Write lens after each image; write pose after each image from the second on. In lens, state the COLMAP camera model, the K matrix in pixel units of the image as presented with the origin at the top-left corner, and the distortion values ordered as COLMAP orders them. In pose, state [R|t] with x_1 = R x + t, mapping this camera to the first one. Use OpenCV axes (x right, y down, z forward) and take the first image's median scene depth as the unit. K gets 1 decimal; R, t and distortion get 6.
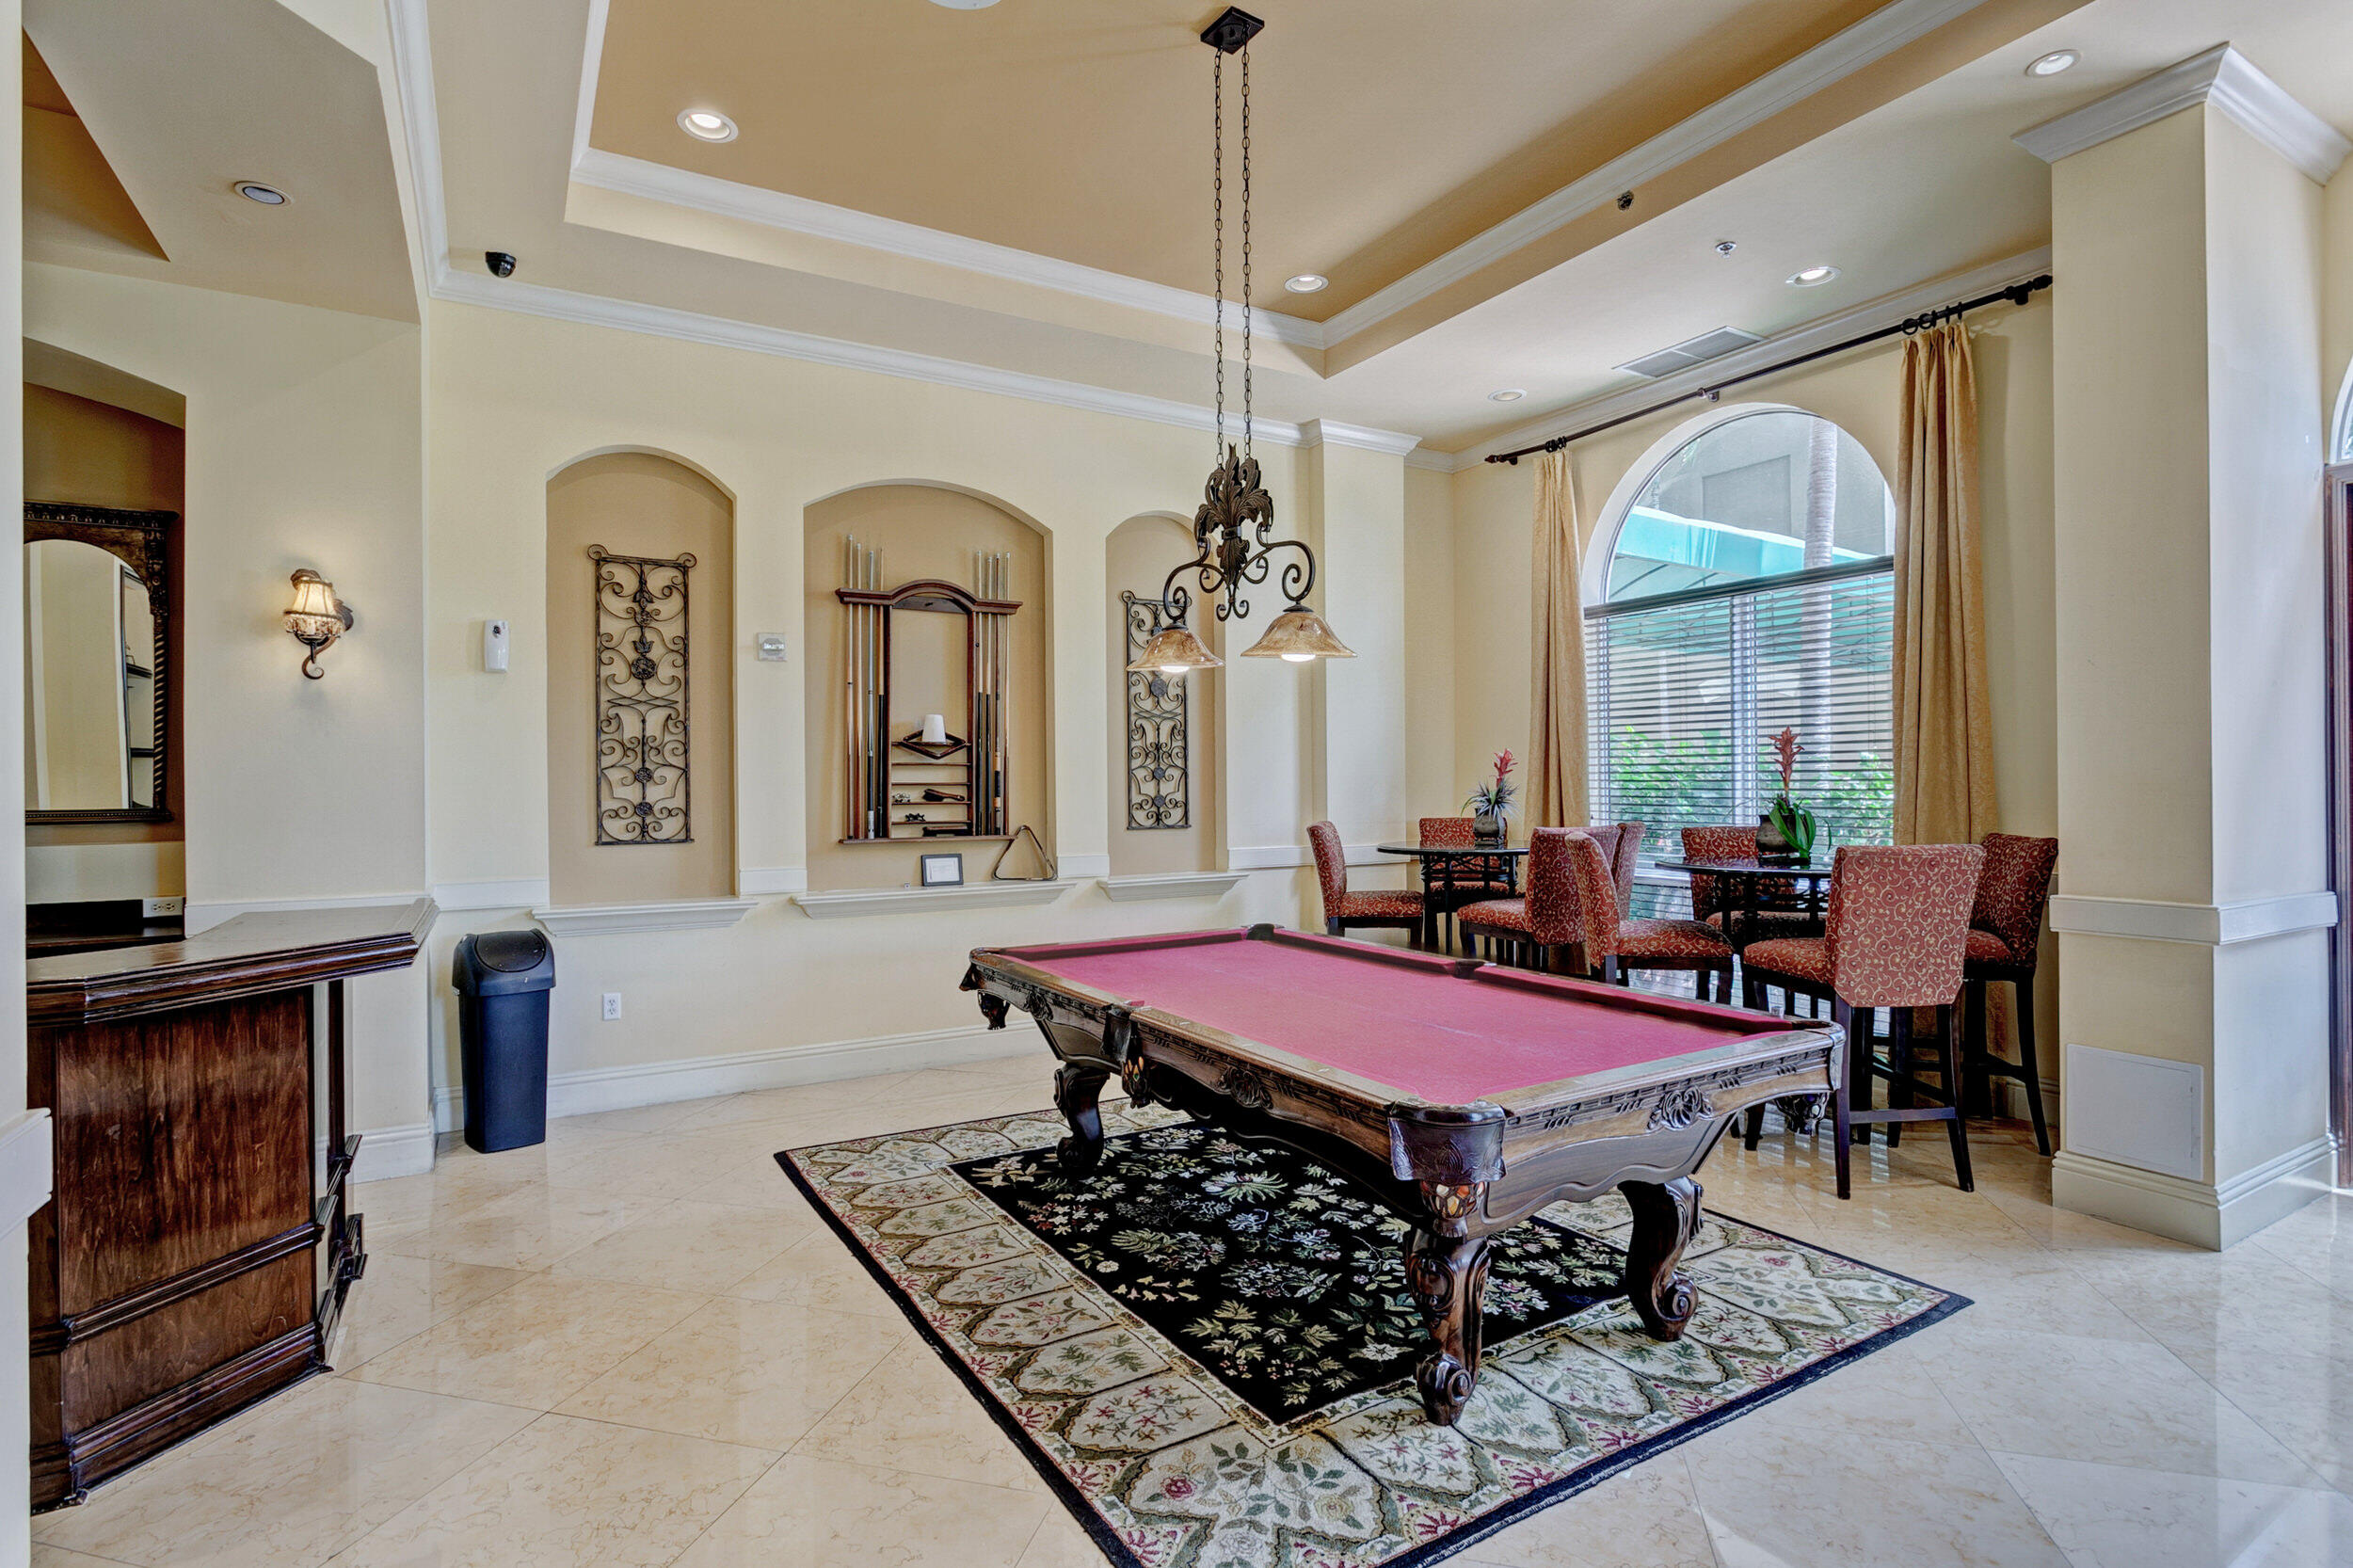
lens RADIAL K [[1135.3, 0, 1172.4], [0, 1135.3, 776.5], [0, 0, 1]] dist [-0.001166, 0.001088]
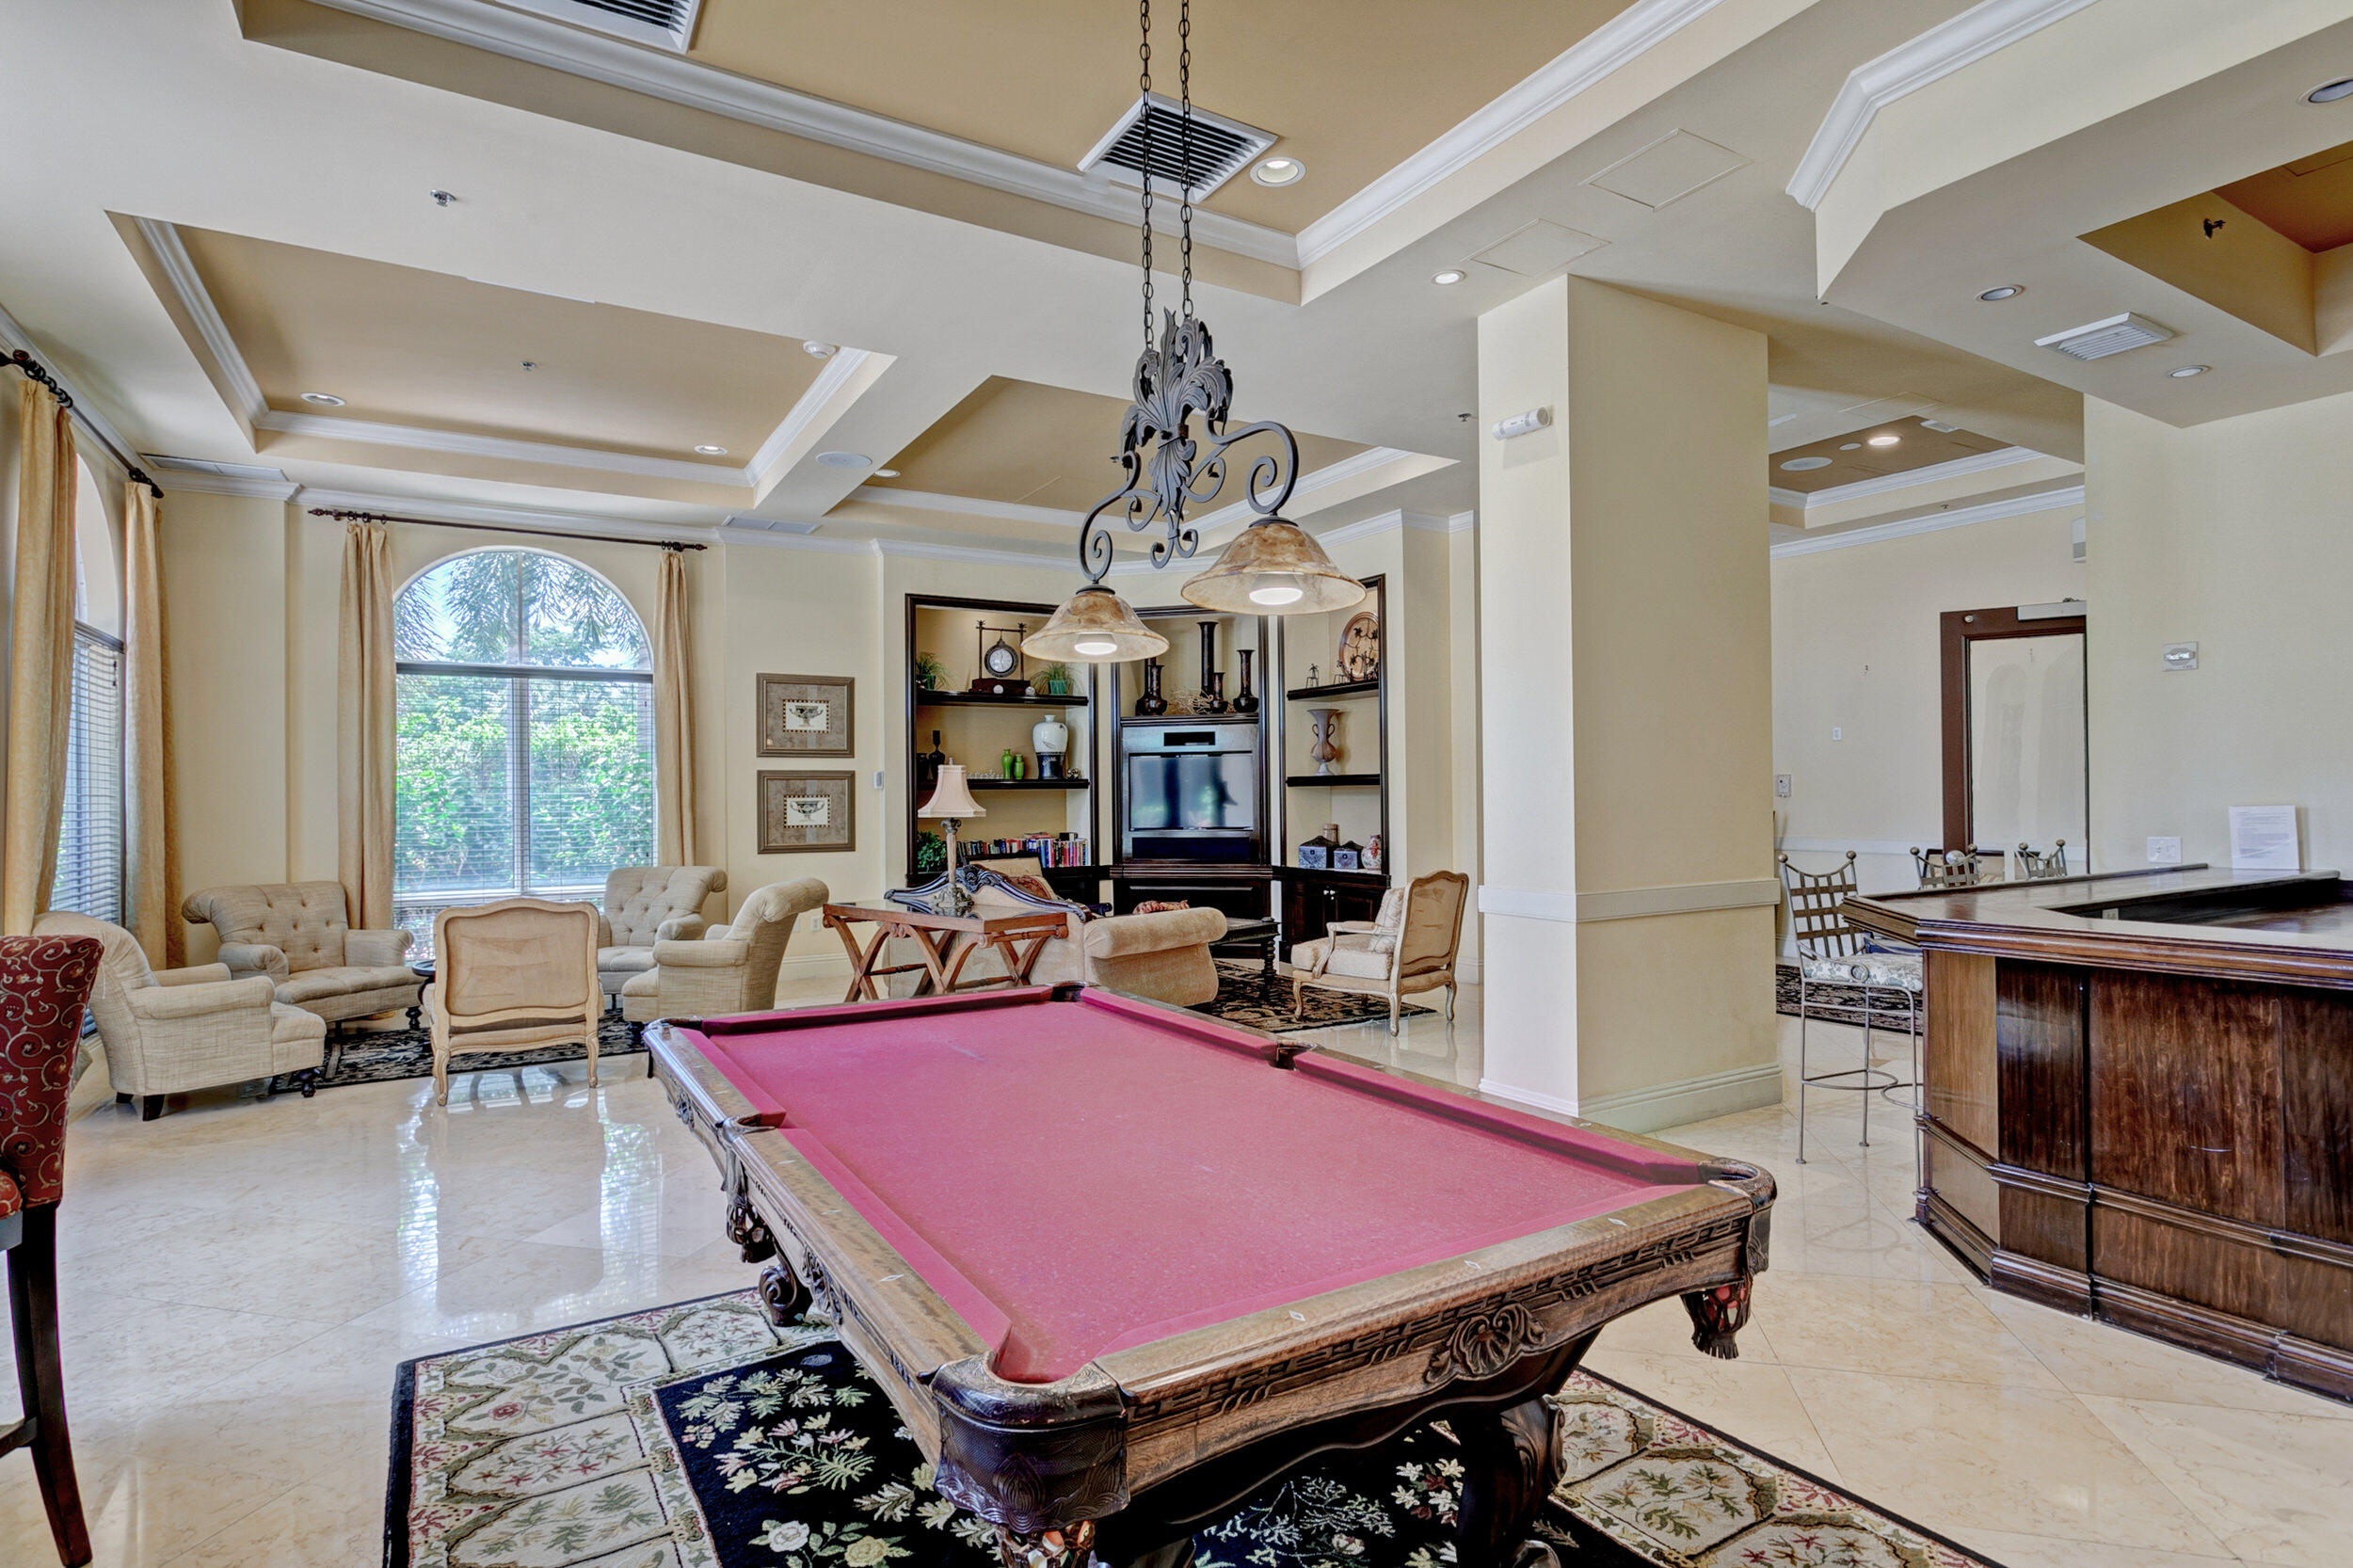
lens RADIAL K [[1135.3, 0, 1185.9], [0, 1135.3, 788.4], [0, 0, 1]] dist [-0.001166, 0.001088]
pose [[-0.999447, 0.020726, -0.025997, 0.067827], [0.020811, 0.999779, -0.003003, 0.006701], [0.025929, -0.003542, -0.999658, 1.735102]]
